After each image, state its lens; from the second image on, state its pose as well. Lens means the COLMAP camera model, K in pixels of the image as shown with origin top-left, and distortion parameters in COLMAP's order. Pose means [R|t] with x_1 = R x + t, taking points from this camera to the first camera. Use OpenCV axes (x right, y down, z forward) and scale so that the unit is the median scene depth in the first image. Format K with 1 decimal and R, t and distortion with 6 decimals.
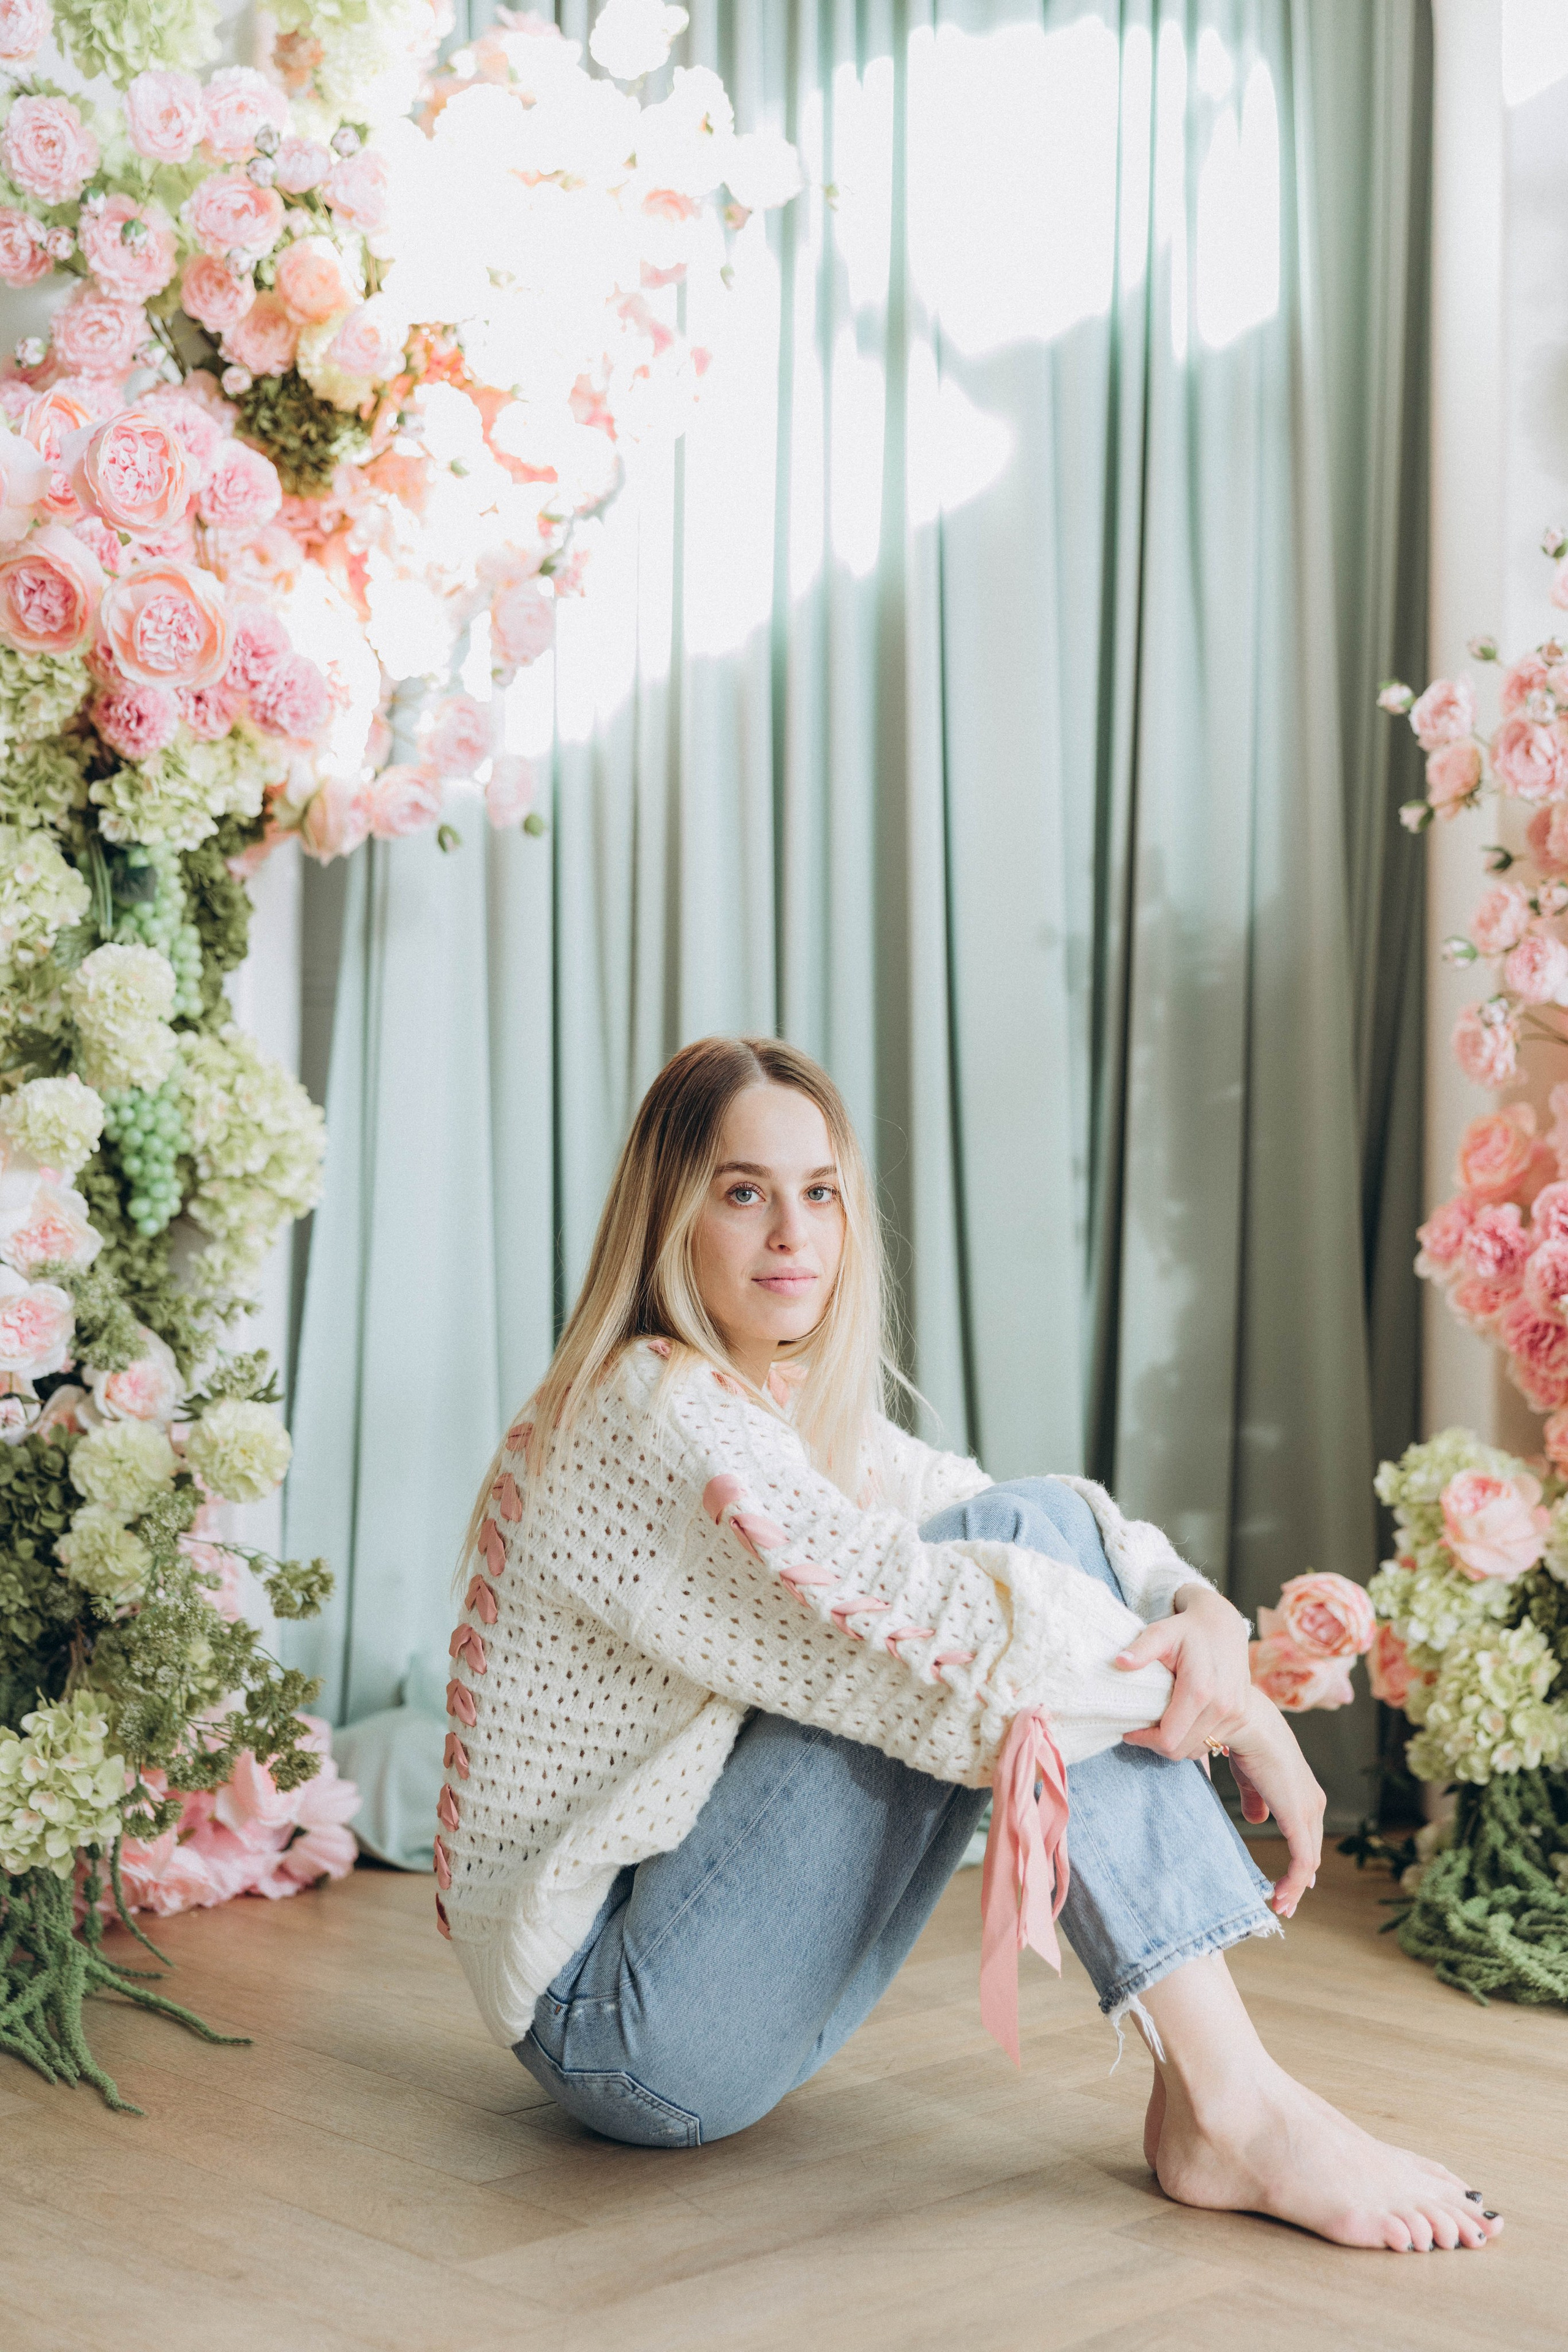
lens RADIAL K [[3070.1, 0, 772.3], [0, 3070.1, 1190.1], [0, 0, 1]] dist [0.010352, 0.000000]
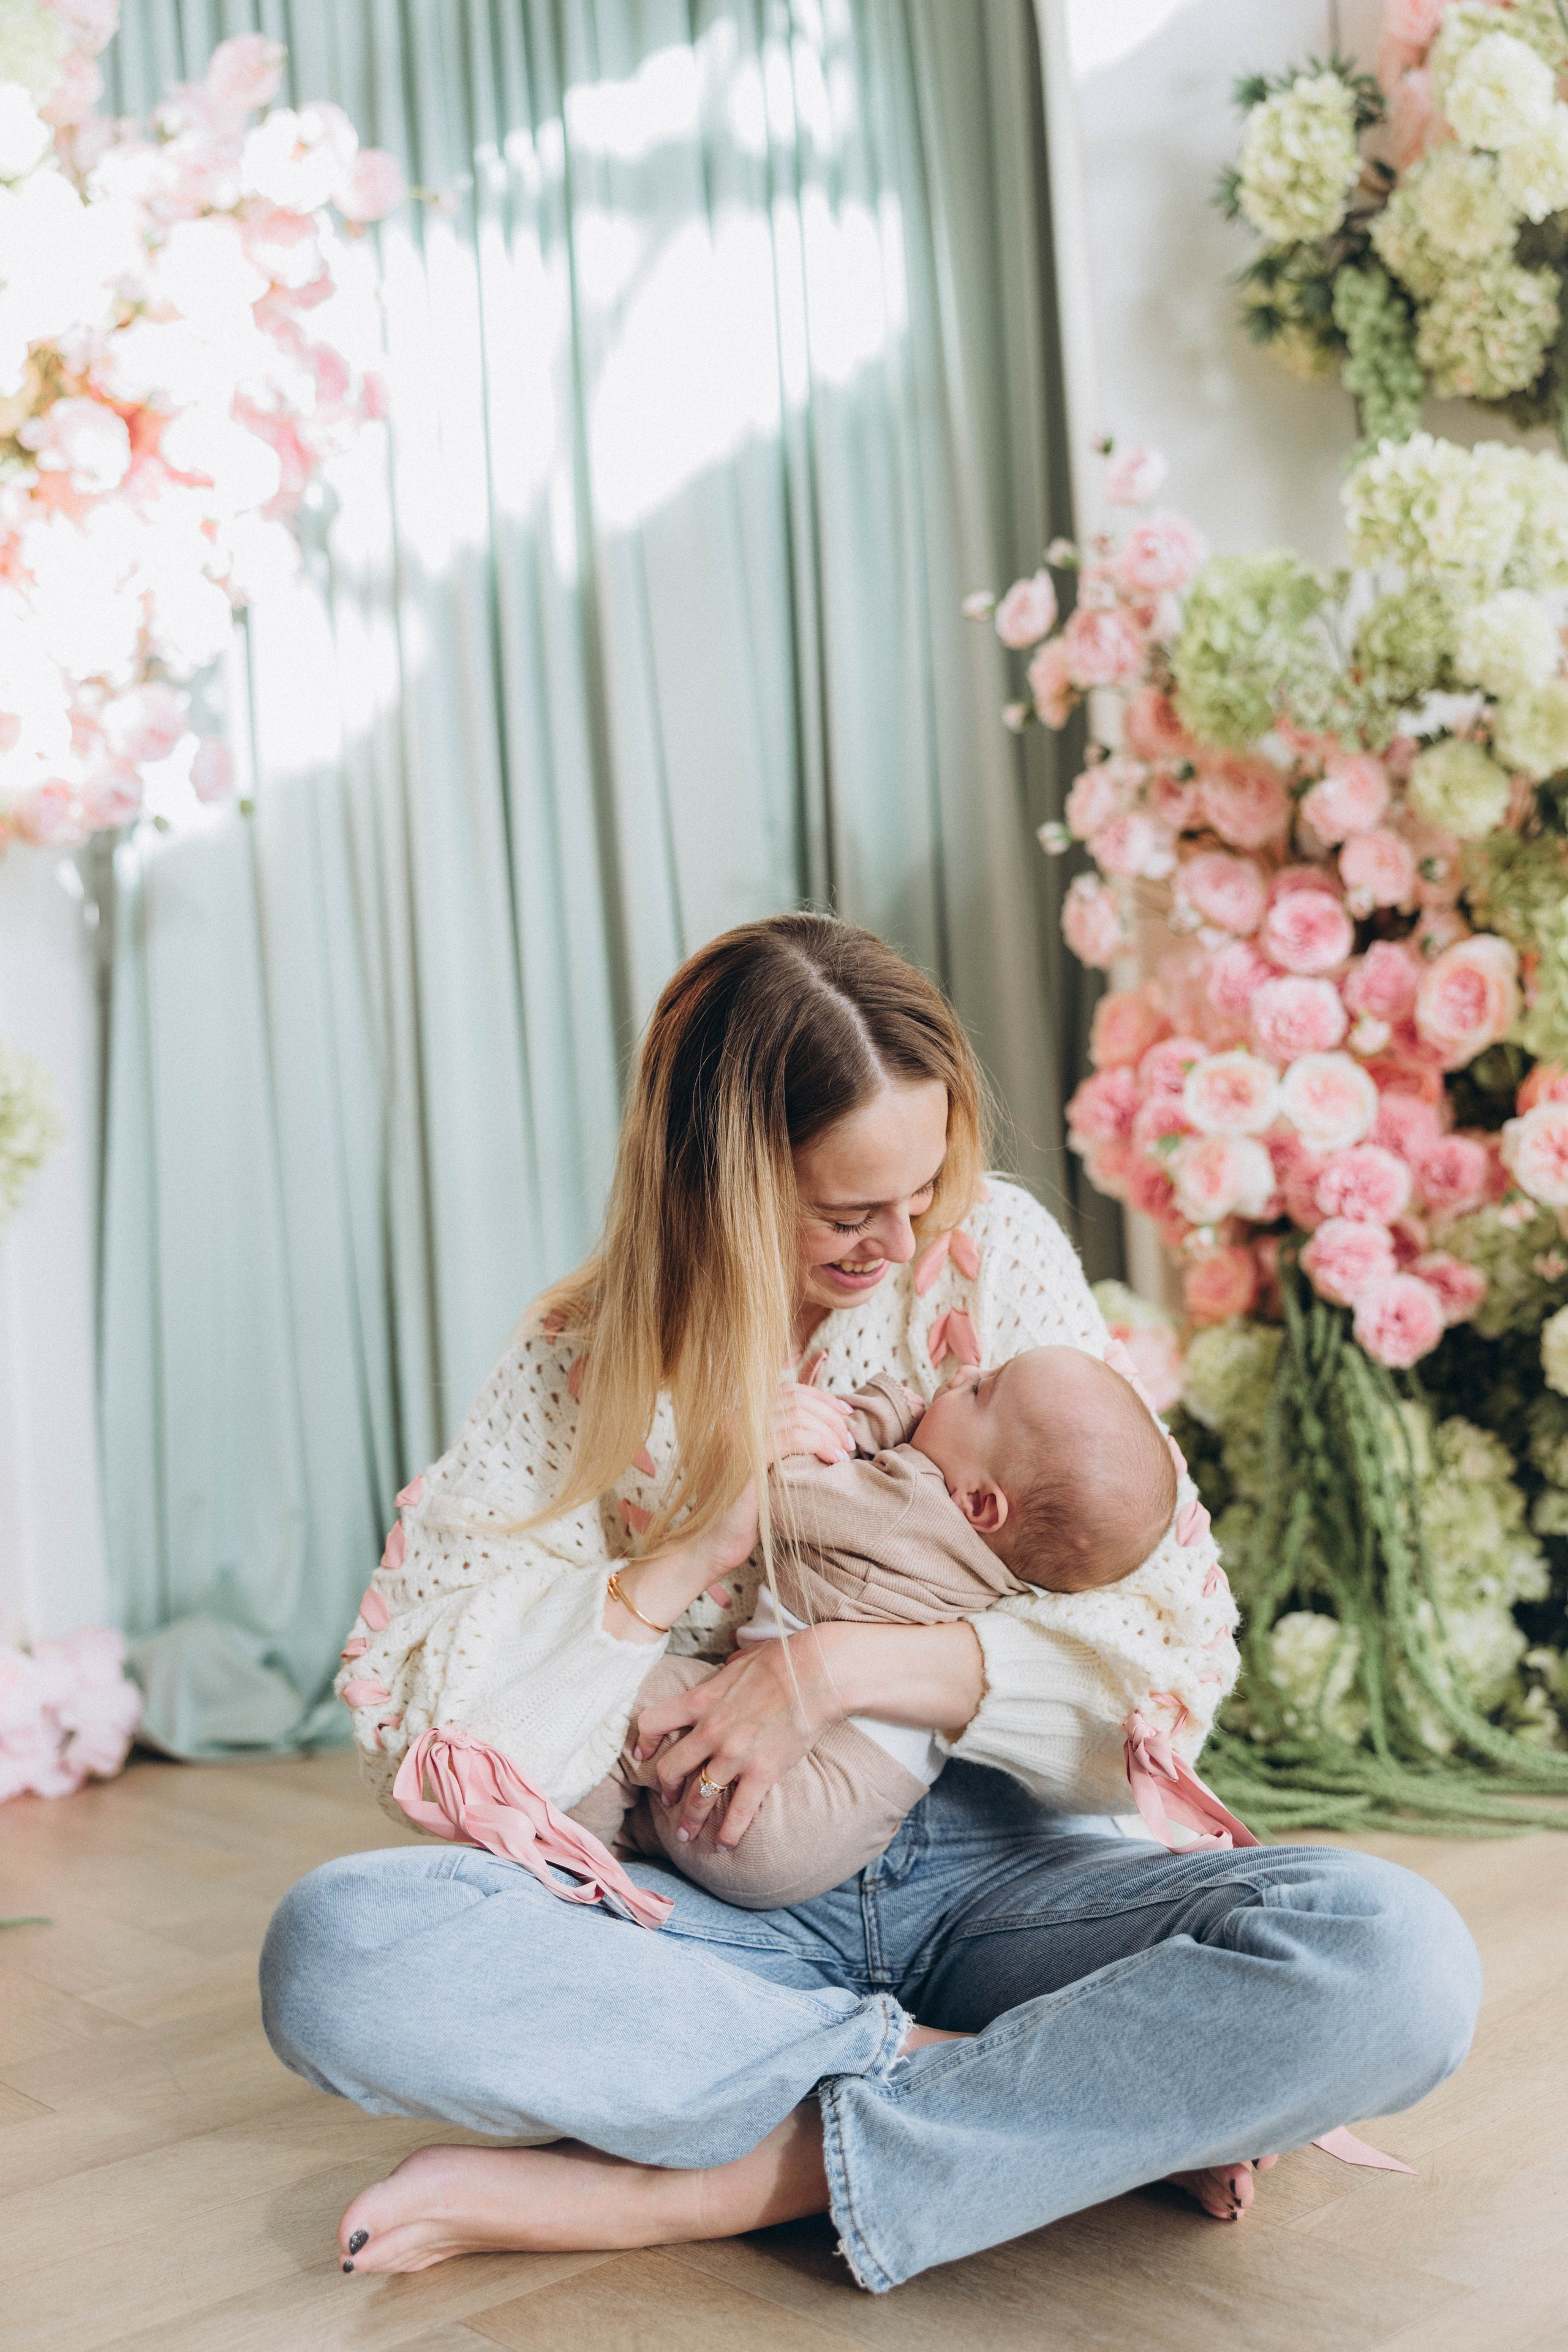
lens RADIAL K [[2414.2, 0, 782.1], [0, 2414.2, 1165.6], [0, 0, 1]] dist [0.006626, 0.000000]
pose [[0.995063, -0.079092, -0.059943, 0.175252], [0.078108, 0.996772, -0.018590, 0.045530], [0.061220, 0.013817, 0.998029, 0.164588]]
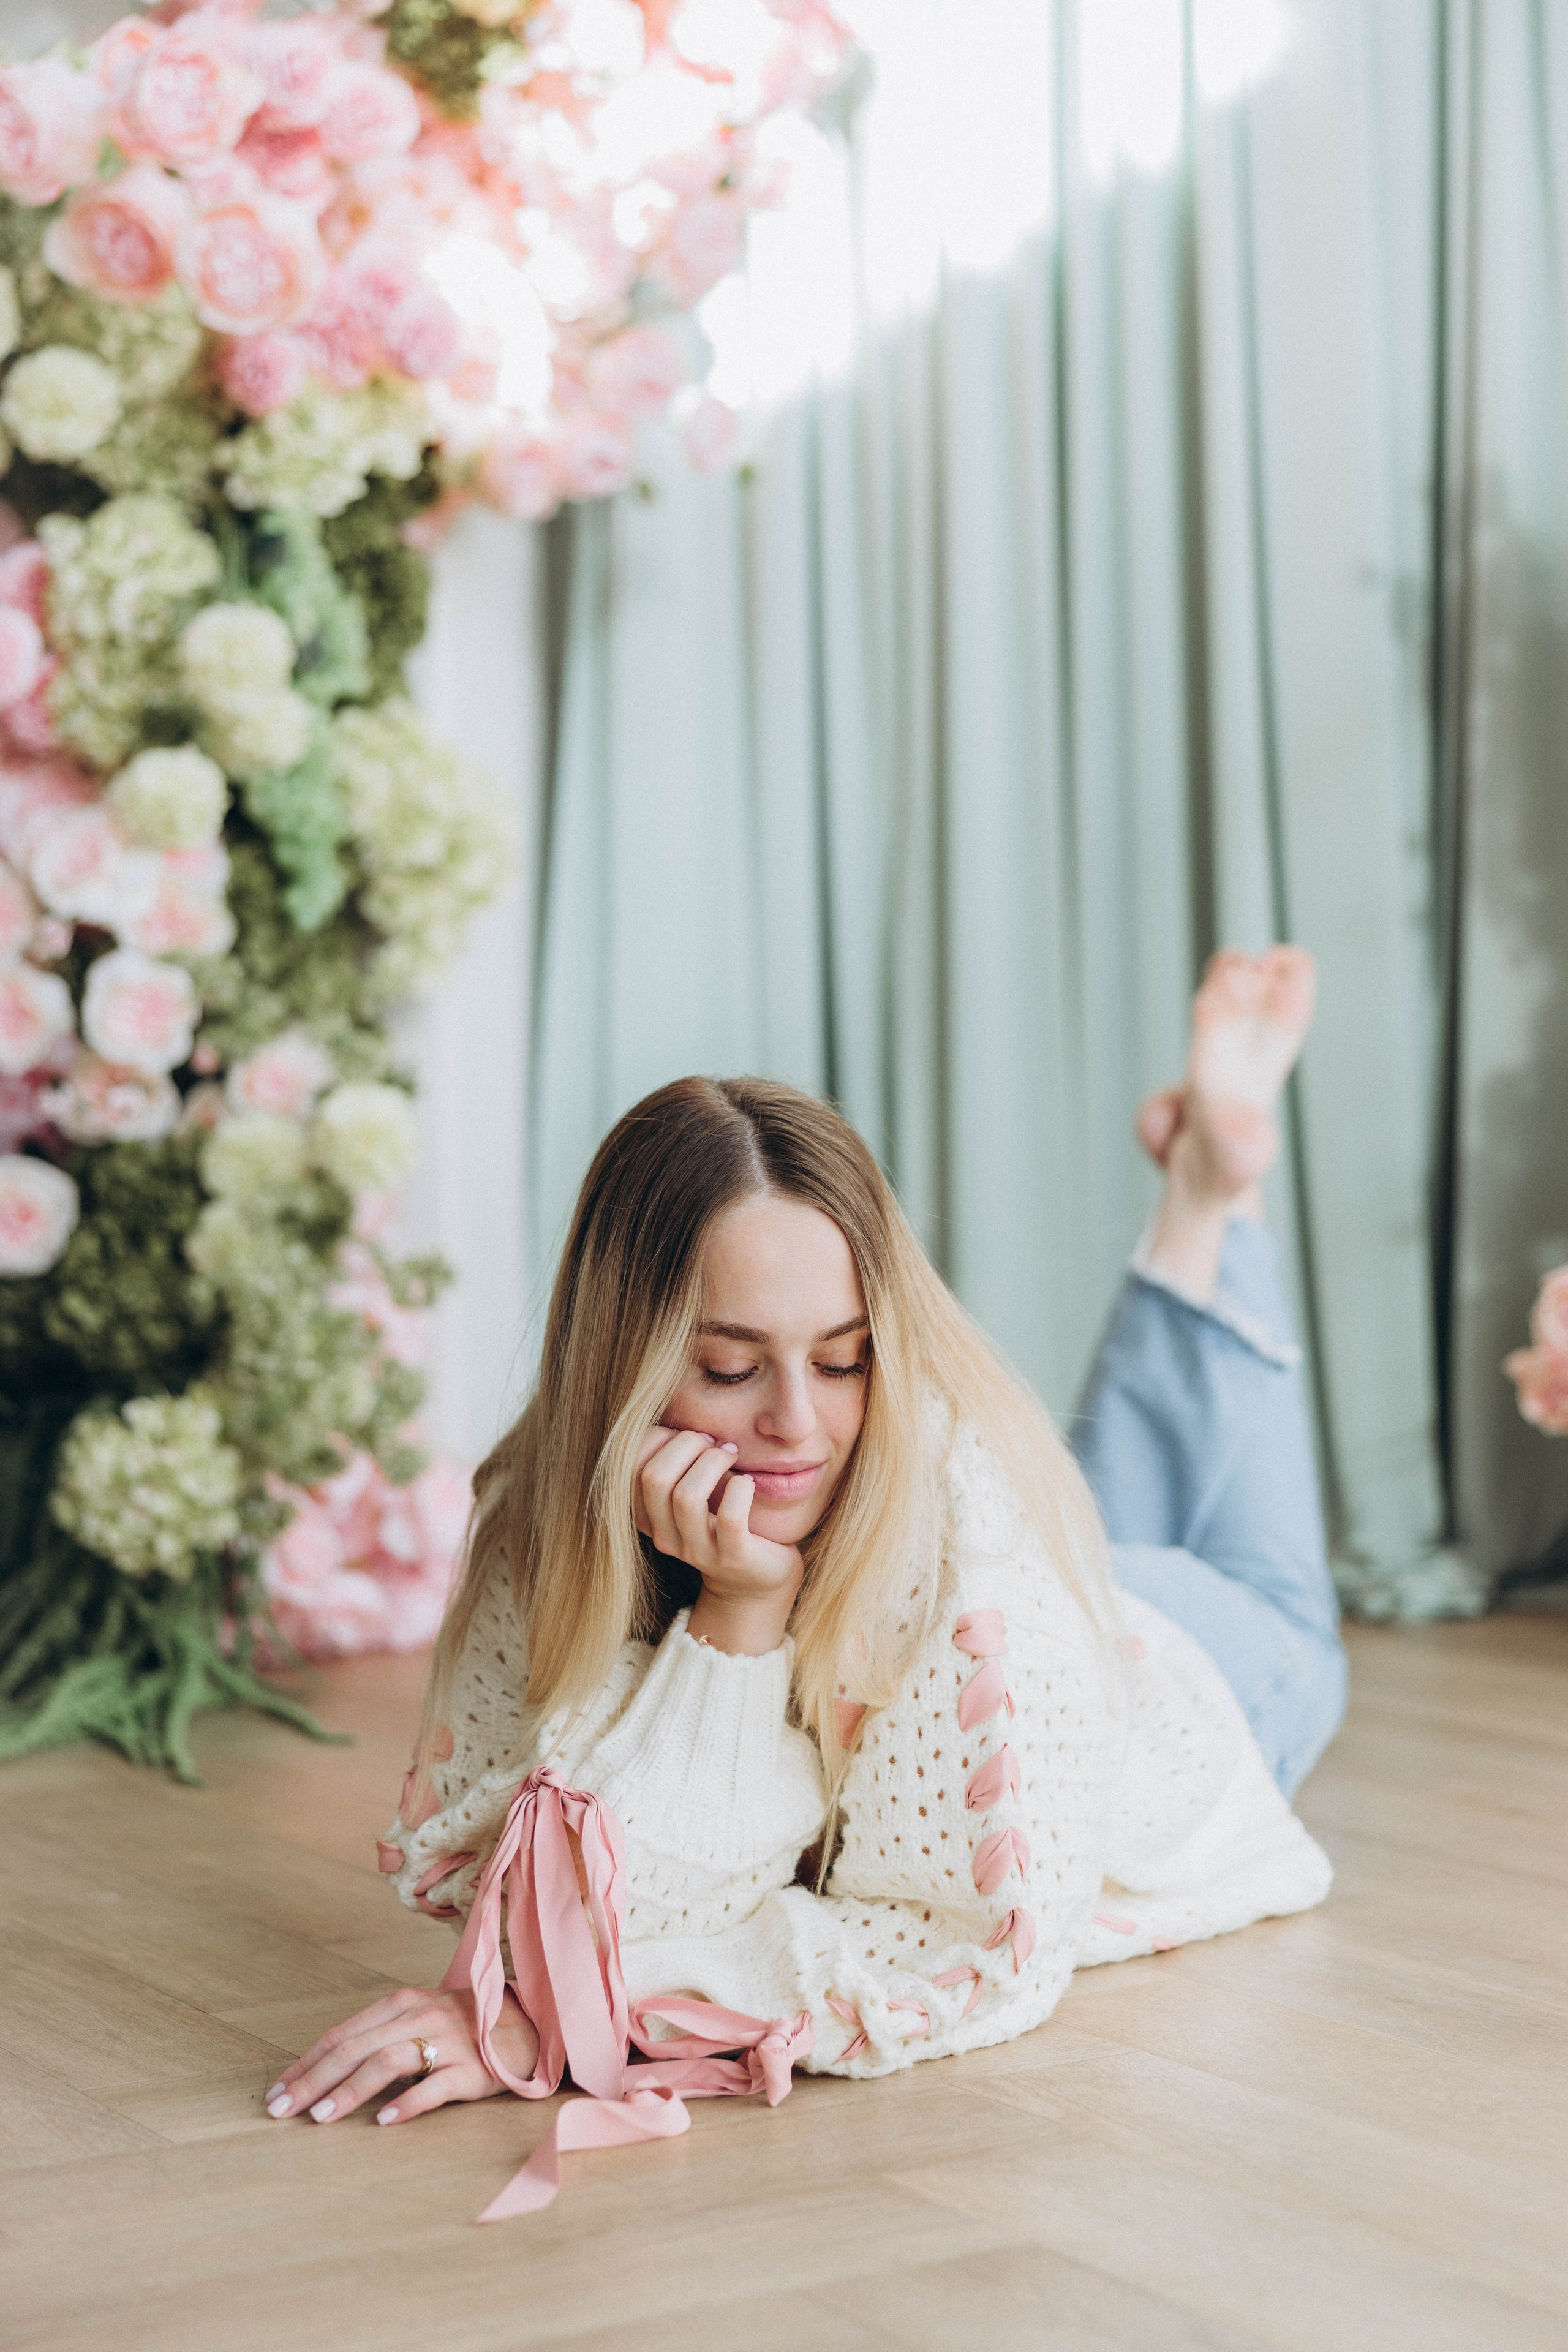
lens RADIAL K [[3895.9, 0, 772.0], [0, 3895.9, 1167.7], [0, 0, 1]] dist [0.014564, 0.000000]
pose [[0.975241, -0.017769, -0.220430, 0.198745], [0.024951, 0.999243, 0.029838, 0.056282], [0.219733, -0.034599, 0.974946, -0.131934]]
